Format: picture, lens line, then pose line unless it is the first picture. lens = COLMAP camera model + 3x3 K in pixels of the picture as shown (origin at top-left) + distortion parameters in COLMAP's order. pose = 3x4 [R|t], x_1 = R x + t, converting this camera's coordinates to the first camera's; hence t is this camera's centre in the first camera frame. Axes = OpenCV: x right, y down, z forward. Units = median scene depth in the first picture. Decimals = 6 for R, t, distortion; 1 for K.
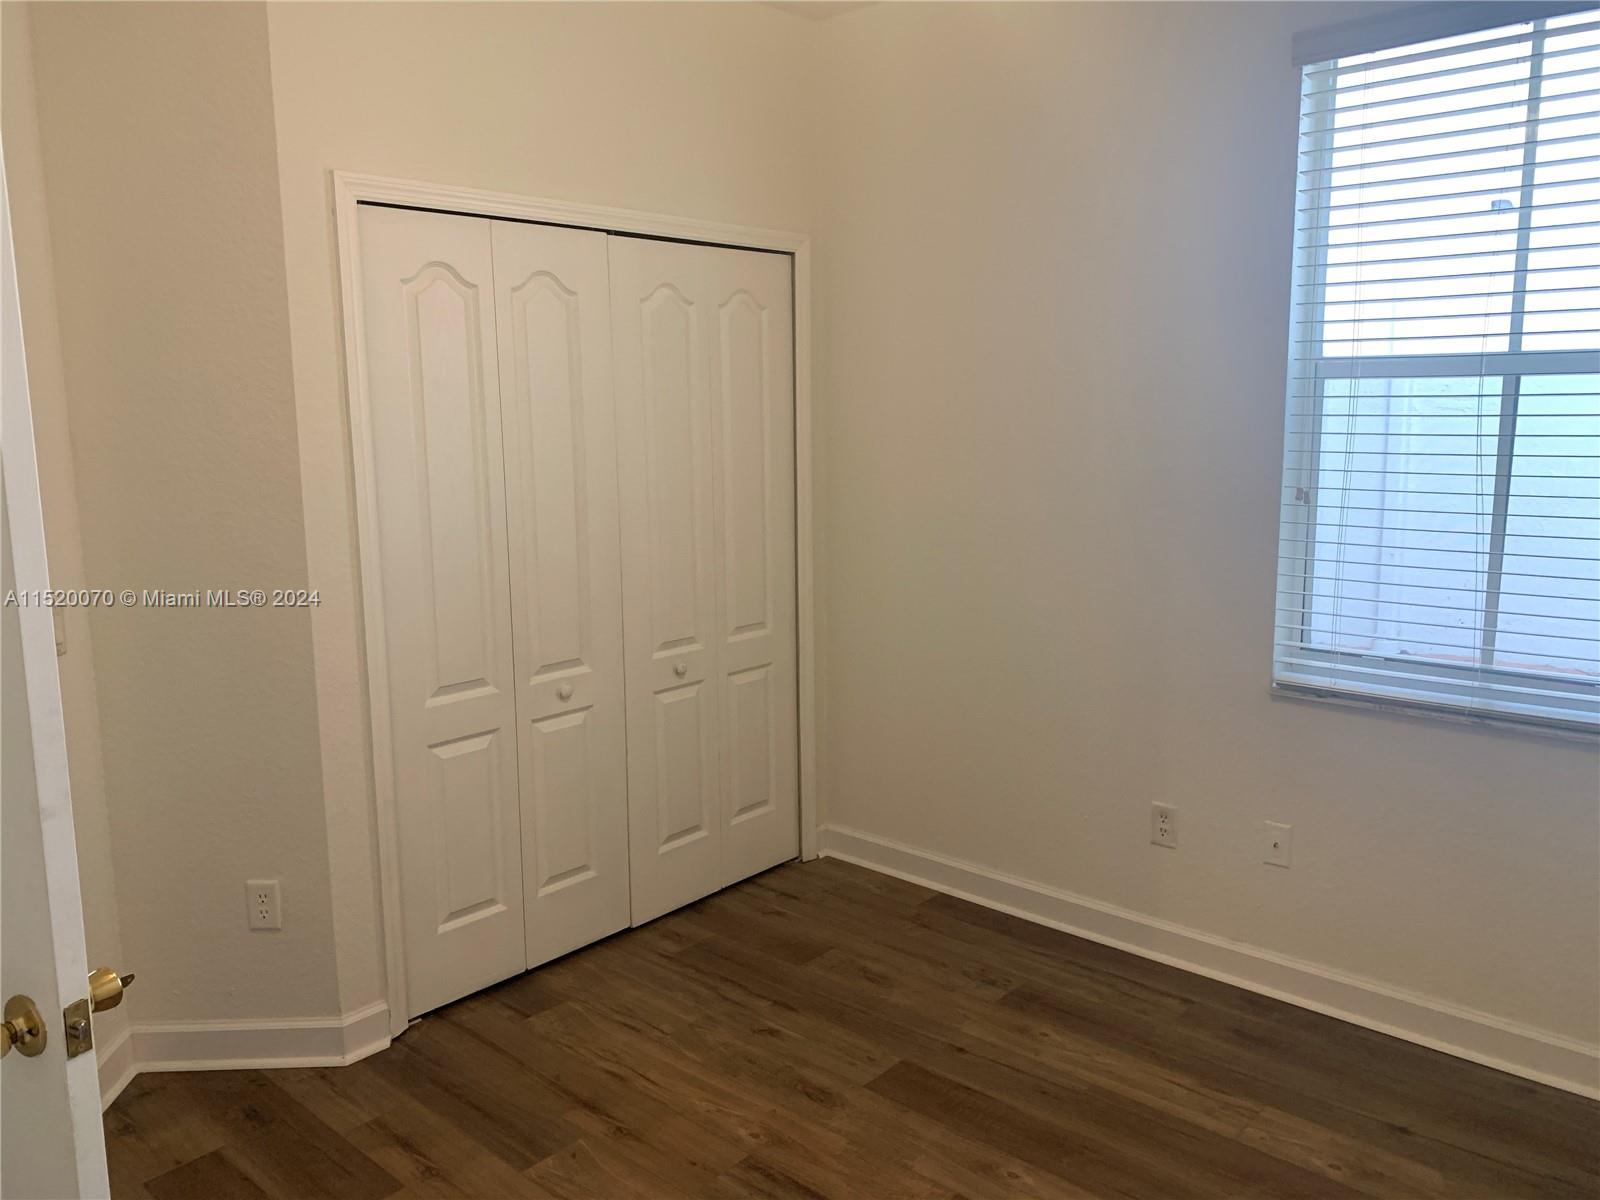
lens RADIAL K [[1235.6, 0, 814.4], [0, 1235.6, 601.6], [0, 0, 1]] dist [0.061018, -0.029608]
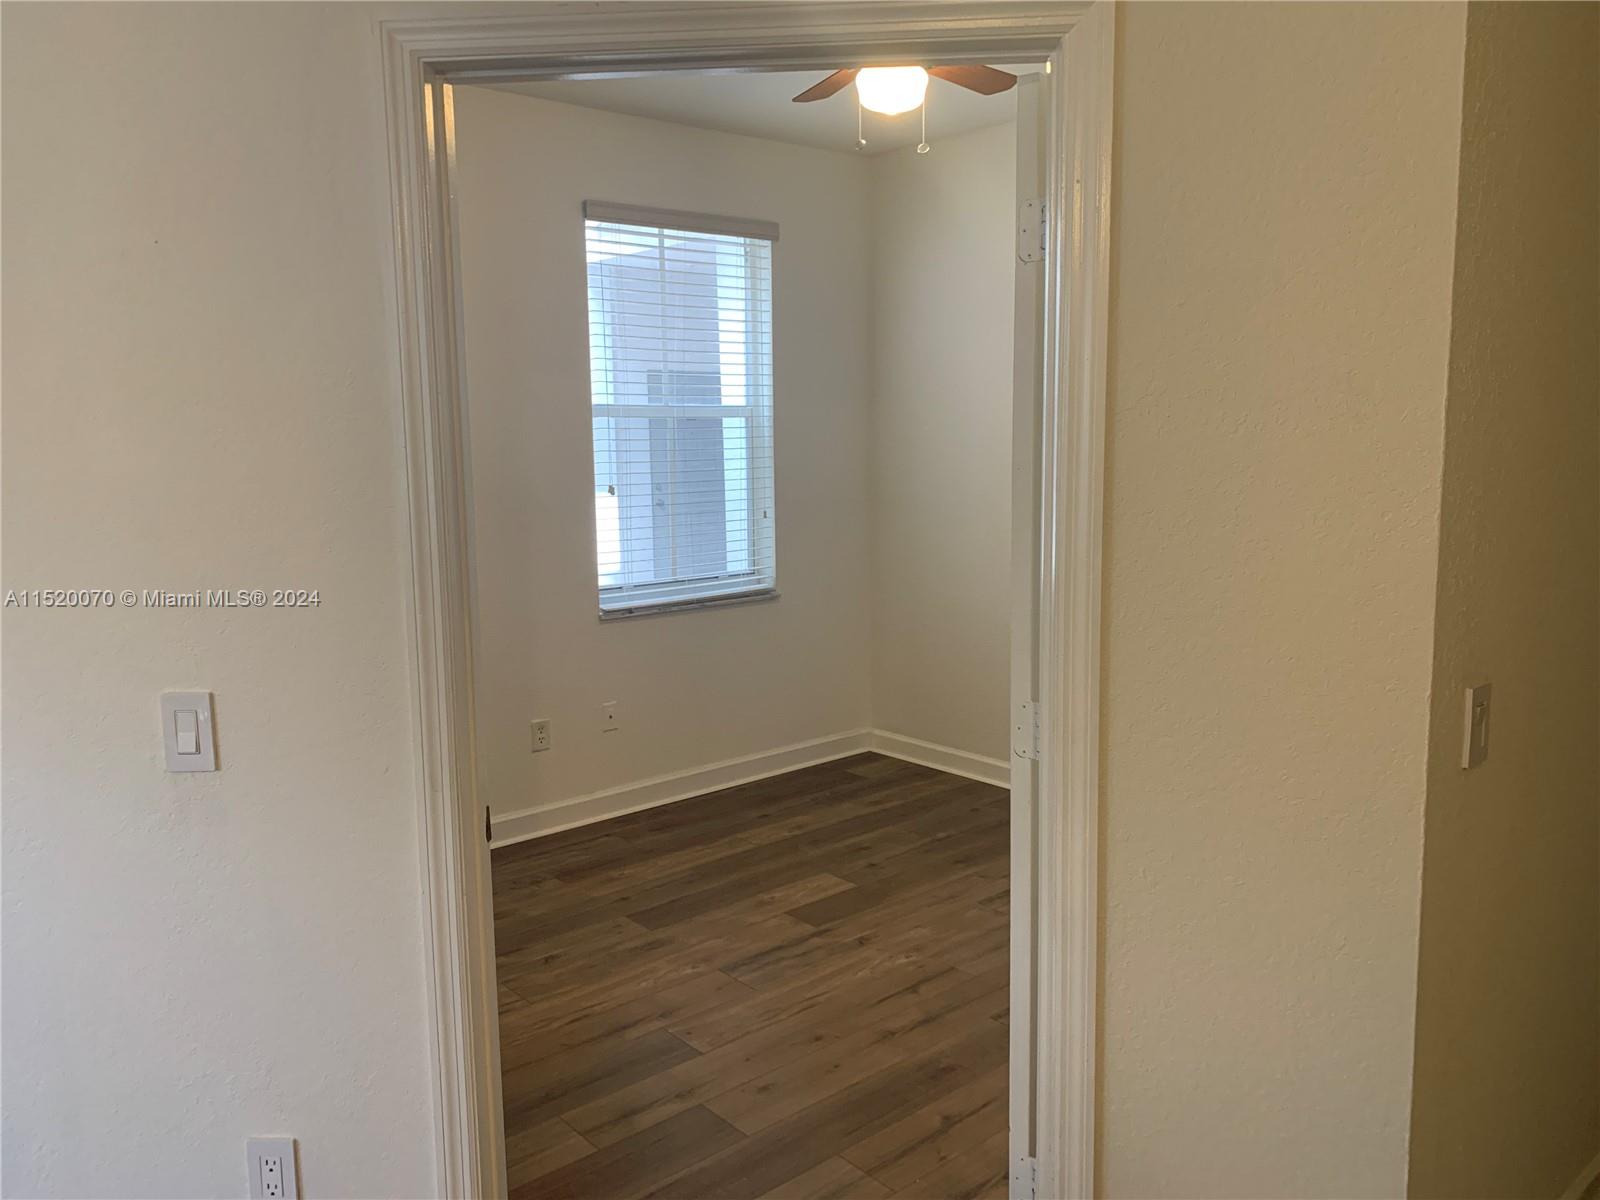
lens RADIAL K [[1235.6, 0, 797.6], [0, 1235.6, 605.5], [0, 0, 1]] dist [0.061018, -0.029608]
pose [[0.099379, -0.119941, 0.987794, -1.194174], [0.167547, 0.980552, 0.102205, -0.062013], [-0.980842, 0.155345, 0.117543, 0.622887]]
